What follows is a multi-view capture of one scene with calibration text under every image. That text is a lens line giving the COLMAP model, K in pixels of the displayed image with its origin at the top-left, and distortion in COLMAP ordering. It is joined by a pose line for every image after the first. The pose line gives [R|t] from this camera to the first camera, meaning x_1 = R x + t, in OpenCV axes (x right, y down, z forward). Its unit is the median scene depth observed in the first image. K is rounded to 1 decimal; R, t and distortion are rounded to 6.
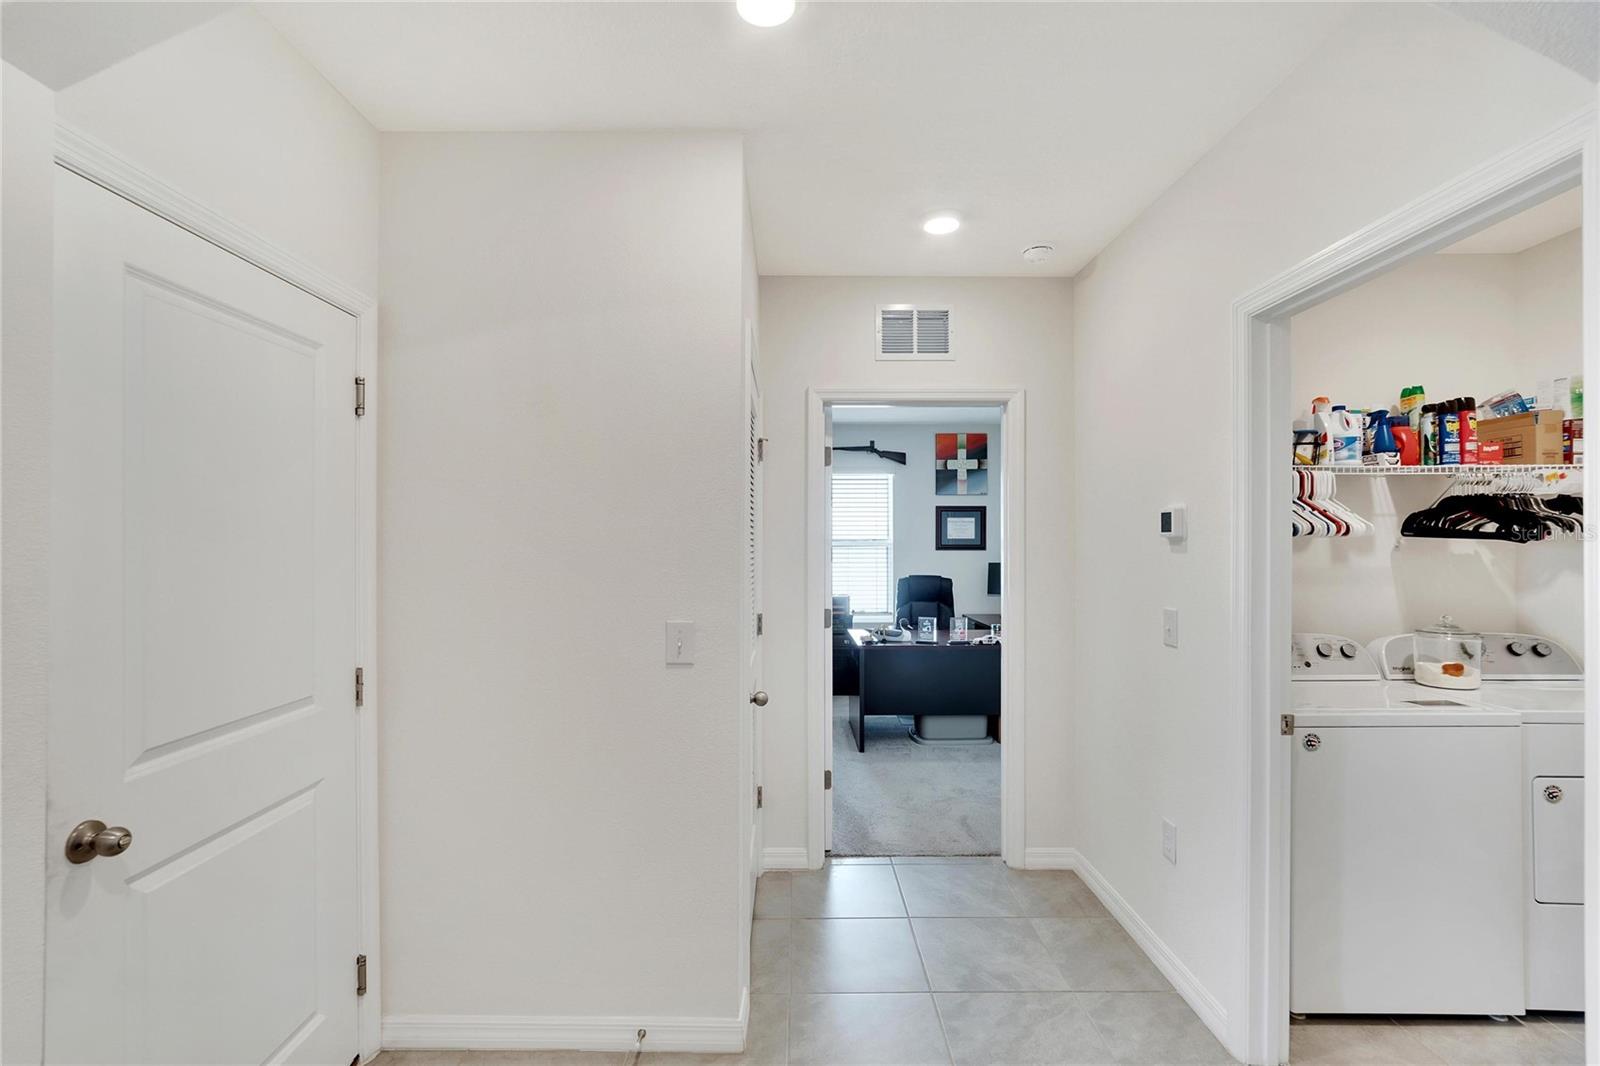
lens RADIAL K [[708.7, 0, 794.6], [0, 708.7, 542.0], [0, 0, 1]] dist [-0.006964, 0.000164]
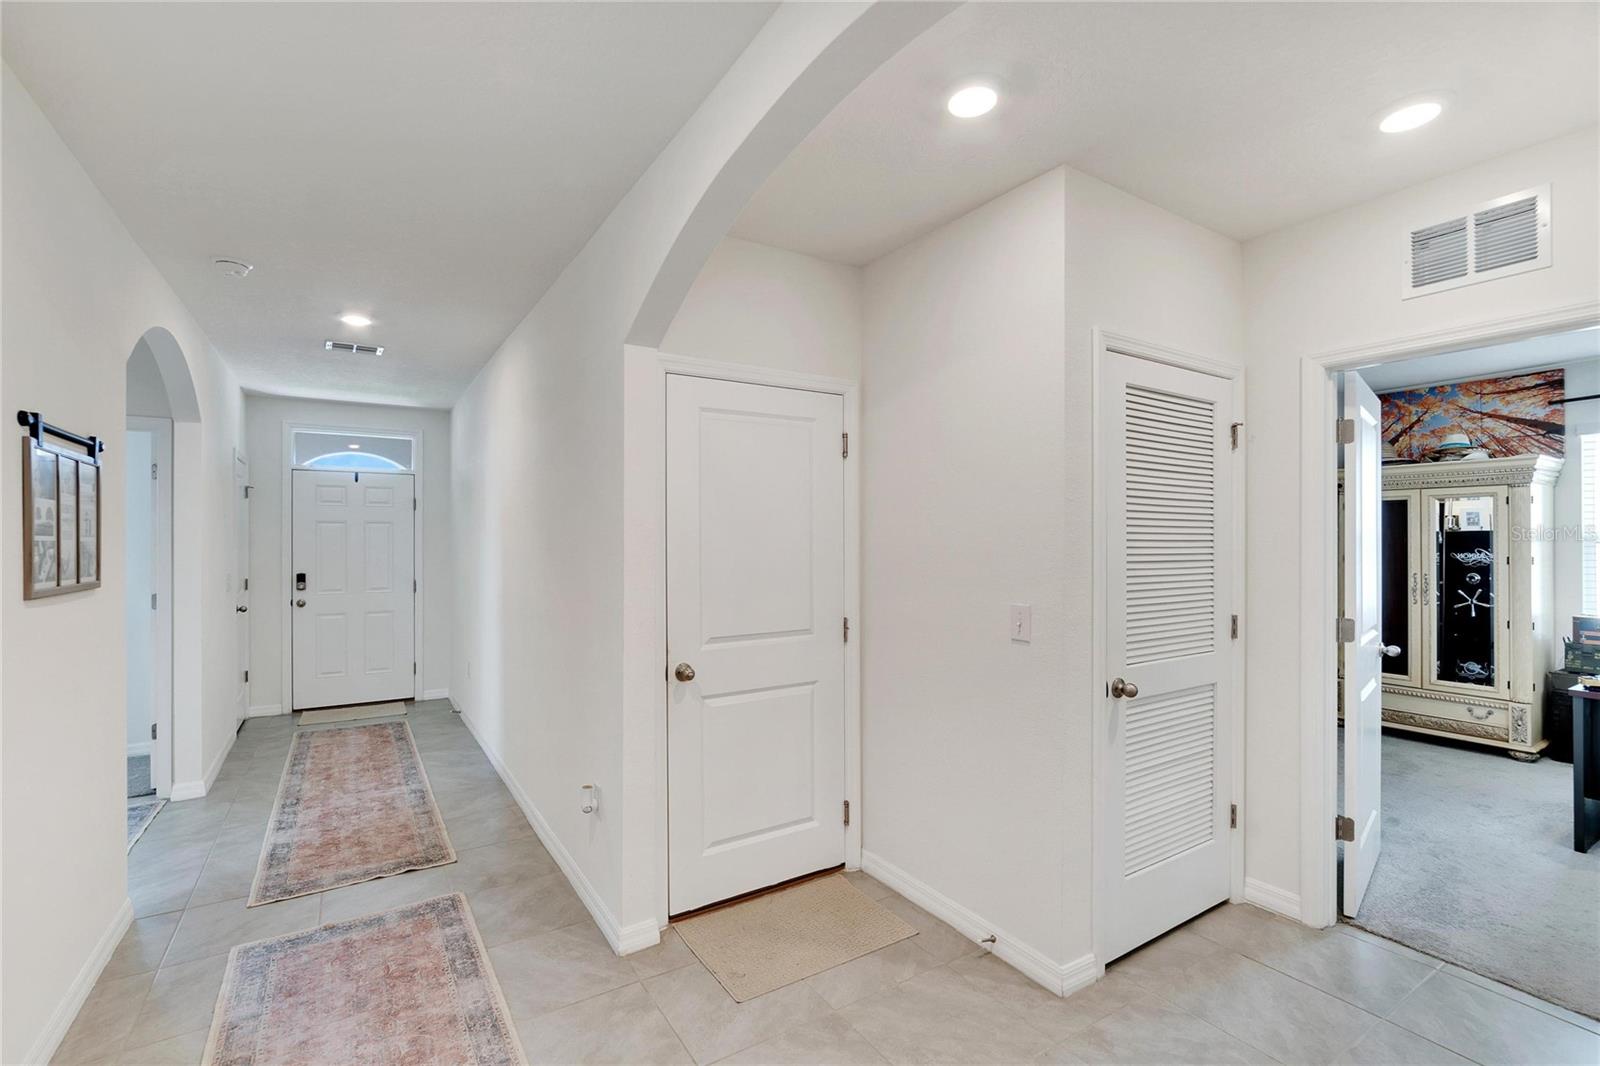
lens RADIAL K [[708.7, 0, 794.6], [0, 708.7, 542.0], [0, 0, 1]] dist [-0.006964, 0.000164]
pose [[0.540695, 0.002355, -0.841215, 0.625987], [0.001252, 0.999993, 0.003605, 0.003554], [0.841218, -0.003003, 0.540688, 0.050178]]
